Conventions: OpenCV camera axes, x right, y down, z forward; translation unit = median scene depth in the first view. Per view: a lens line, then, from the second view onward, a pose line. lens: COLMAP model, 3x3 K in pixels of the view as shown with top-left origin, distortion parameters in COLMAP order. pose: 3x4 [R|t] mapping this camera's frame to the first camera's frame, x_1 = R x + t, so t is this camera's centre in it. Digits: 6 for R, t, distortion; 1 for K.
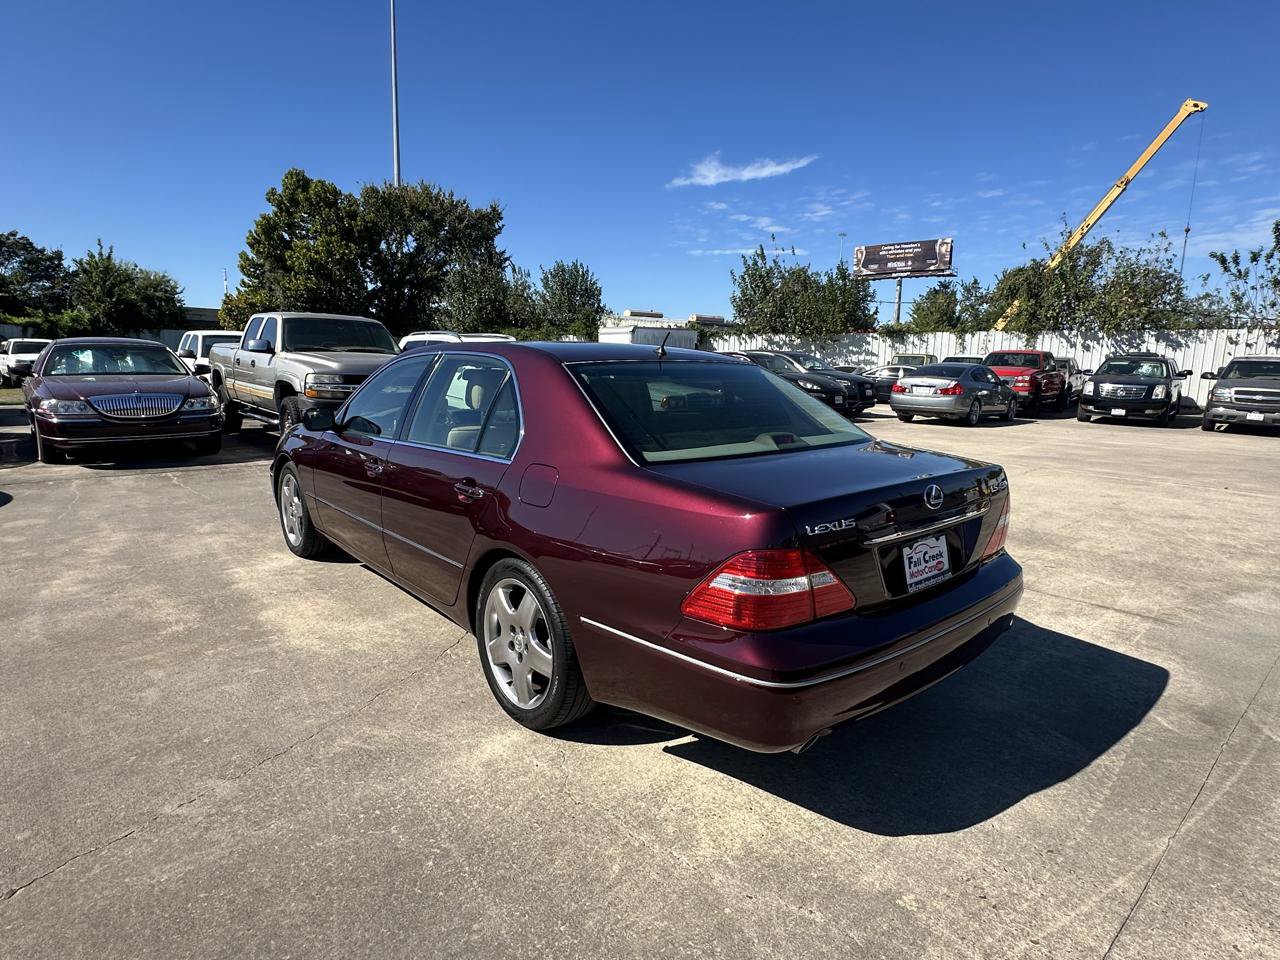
lens RADIAL K [[708.7, 0, 634.2], [0, 708.7, 478.4], [0, 0, 1]] dist [-0.000475, 0.000628]
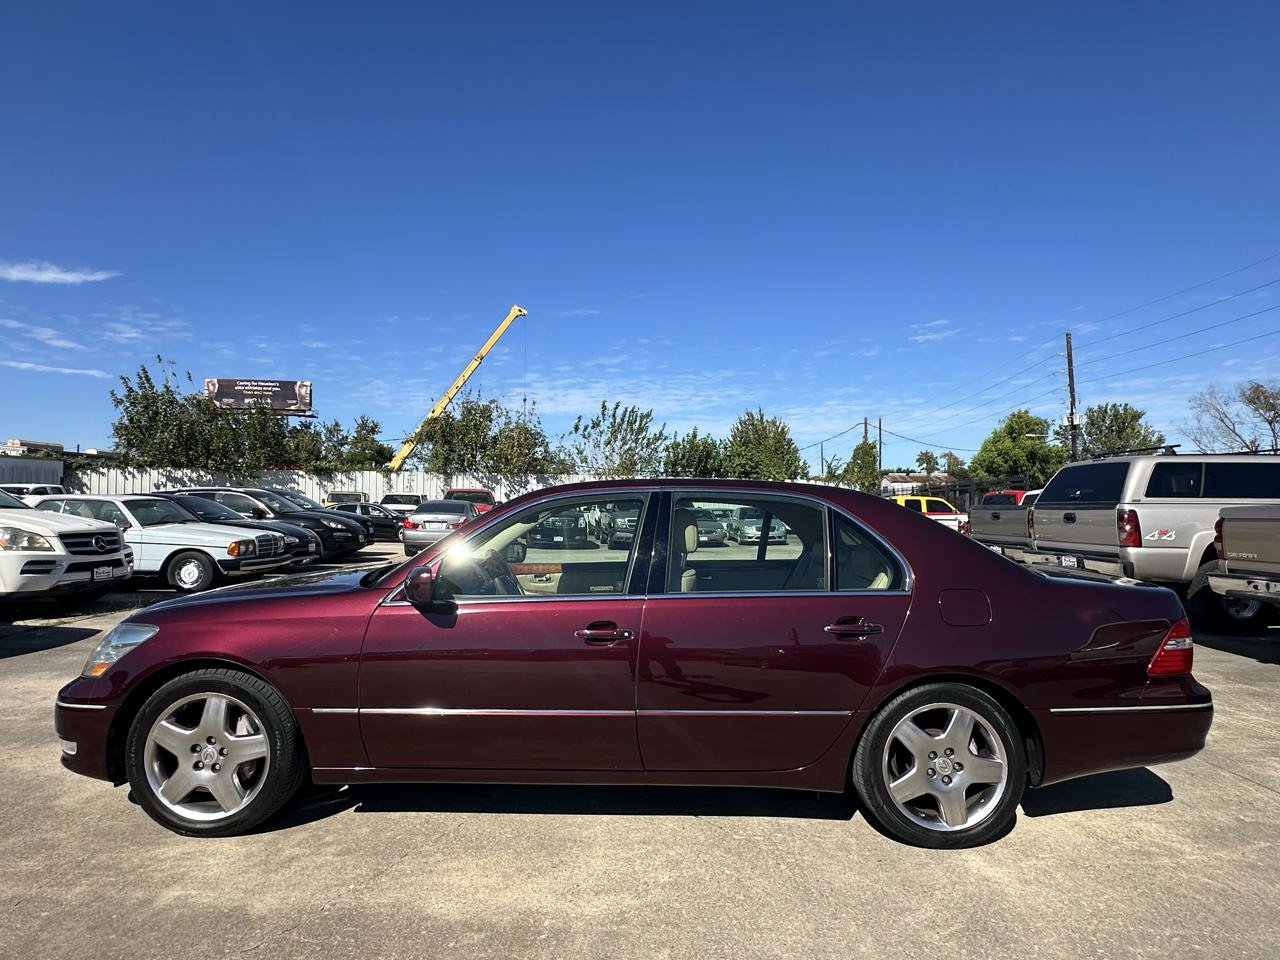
lens RADIAL K [[705.1, 0, 636.2], [0, 705.1, 483.1], [0, 0, 1]] dist [-0.000562, -0.000267]
pose [[0.652917, 0.012611, 0.757325, -0.099743], [0.127789, 0.983694, -0.126551, -0.008178], [-0.746572, 0.179405, 0.640659, 0.048210]]
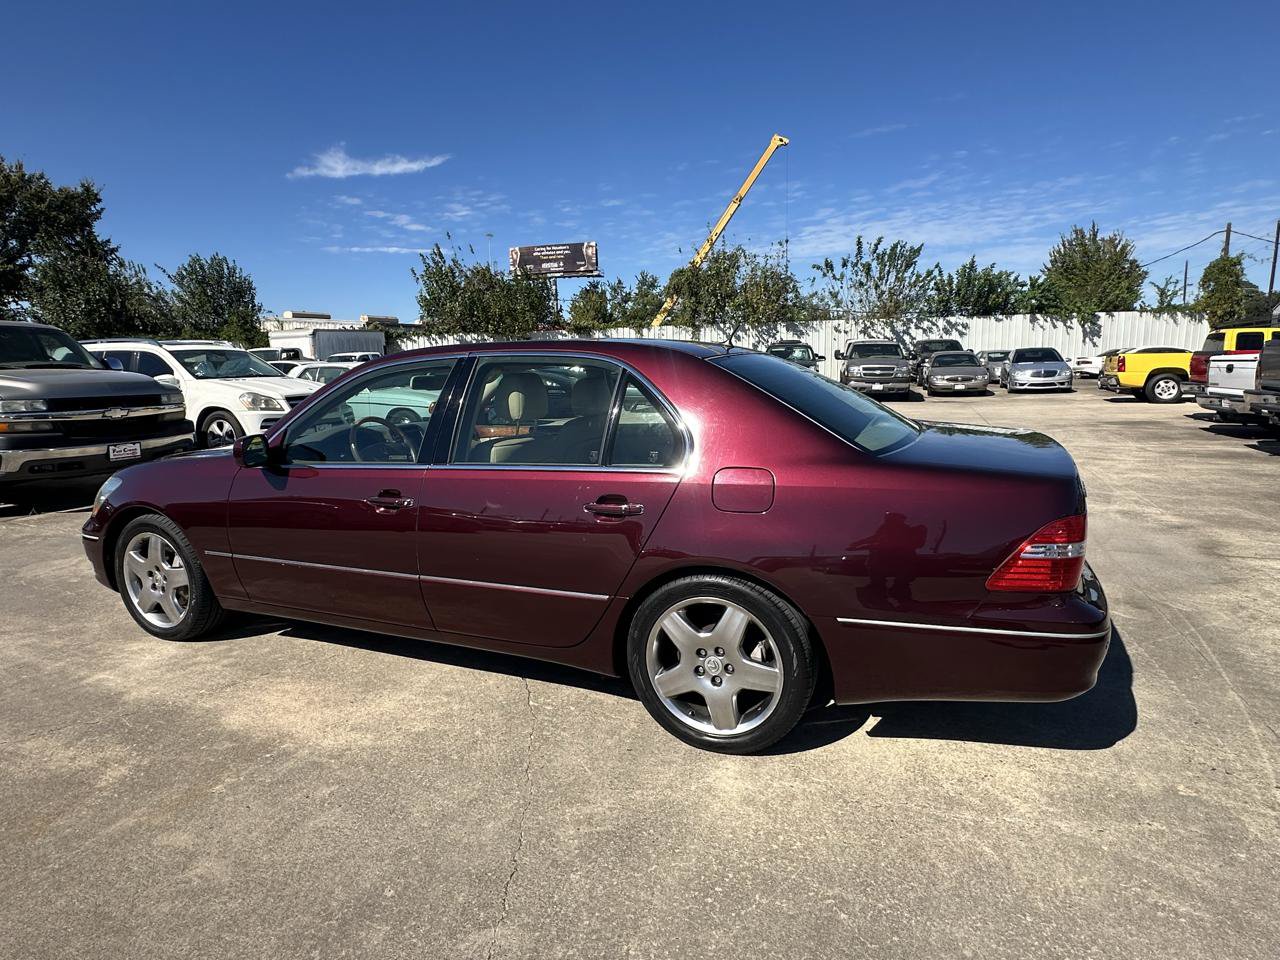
lens RADIAL K [[708.7, 0, 634.2], [0, 708.7, 478.4], [0, 0, 1]] dist [-0.000475, 0.000628]
pose [[0.894523, -0.113916, 0.432263, -0.049828], [0.113628, 0.993167, 0.026593, -0.003458], [-0.432339, 0.025329, 0.901355, 0.017279]]
